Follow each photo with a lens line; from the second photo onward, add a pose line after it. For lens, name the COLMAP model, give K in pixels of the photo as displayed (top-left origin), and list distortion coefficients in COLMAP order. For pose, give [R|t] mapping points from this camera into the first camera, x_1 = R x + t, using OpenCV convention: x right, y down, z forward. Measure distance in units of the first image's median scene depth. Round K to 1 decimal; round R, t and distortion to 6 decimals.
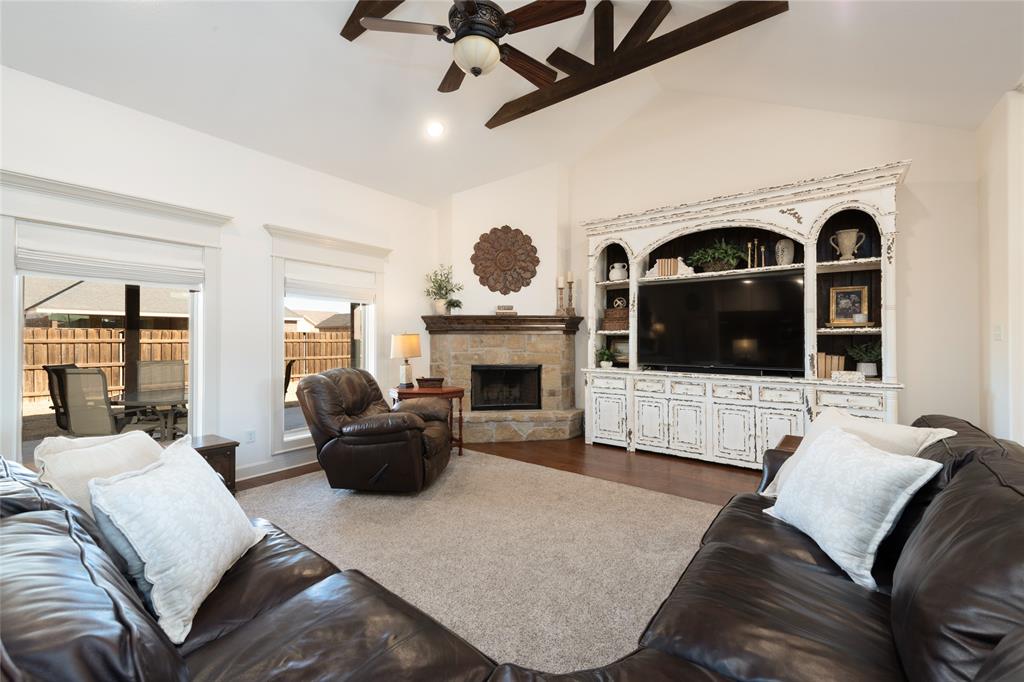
lens RADIAL K [[425.9, 0, 503.3], [0, 425.9, 339.6], [0, 0, 1]] dist [0.016236, -0.000706]
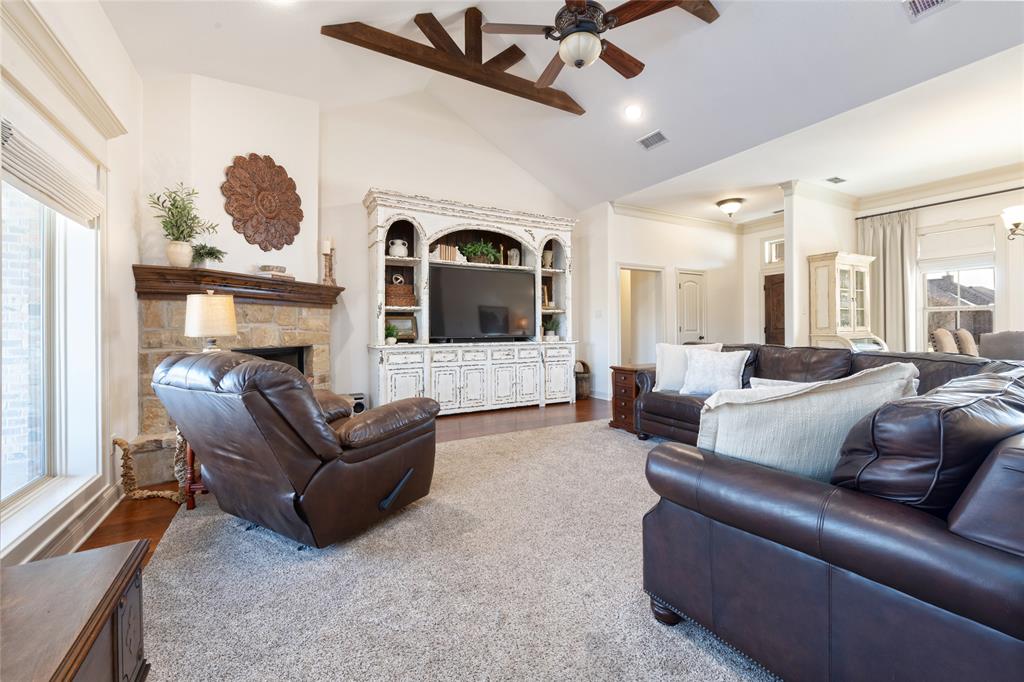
lens RADIAL K [[425.9, 0, 528.0], [0, 425.9, 329.8], [0, 0, 1]] dist [0.016236, -0.000706]
pose [[0.363811, -0.005158, 0.931459, -0.626814], [0.008249, 0.999963, 0.002316, 0.037504], [-0.931436, 0.006841, 0.363840, 0.389212]]
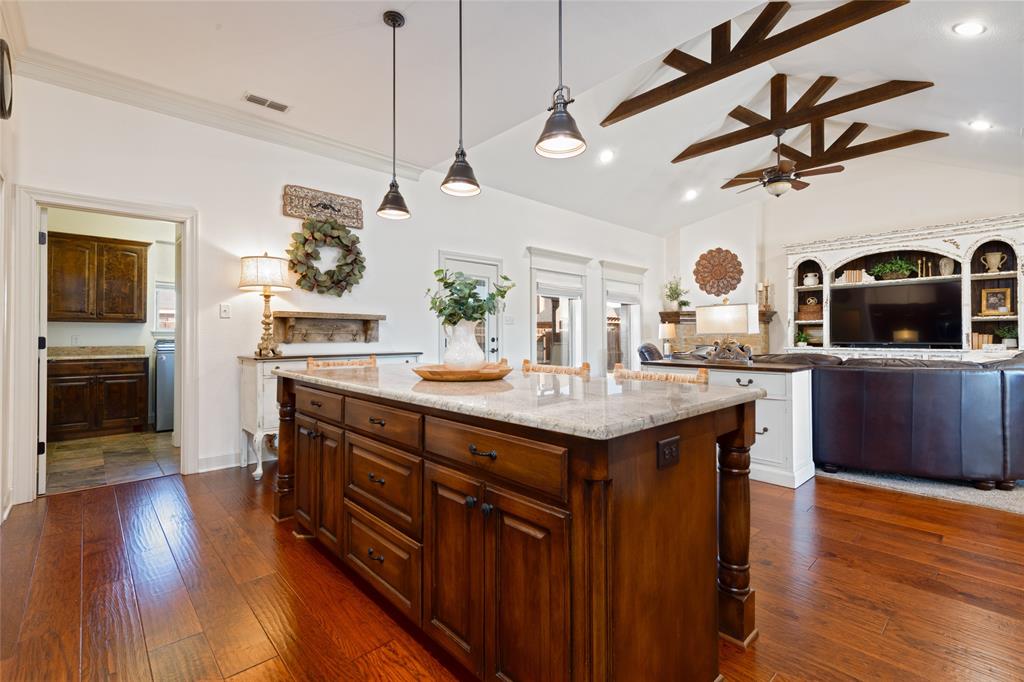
lens RADIAL K [[452.1, 0, 507.4], [0, 452.1, 335.4], [0, 0, 1]] dist [0.007332, -0.001336]
pose [[0.985789, -0.003877, -0.167943, -0.530886], [0.003097, 0.999983, -0.004904, 0.036754], [0.167959, 0.004314, 0.985785, -0.739334]]
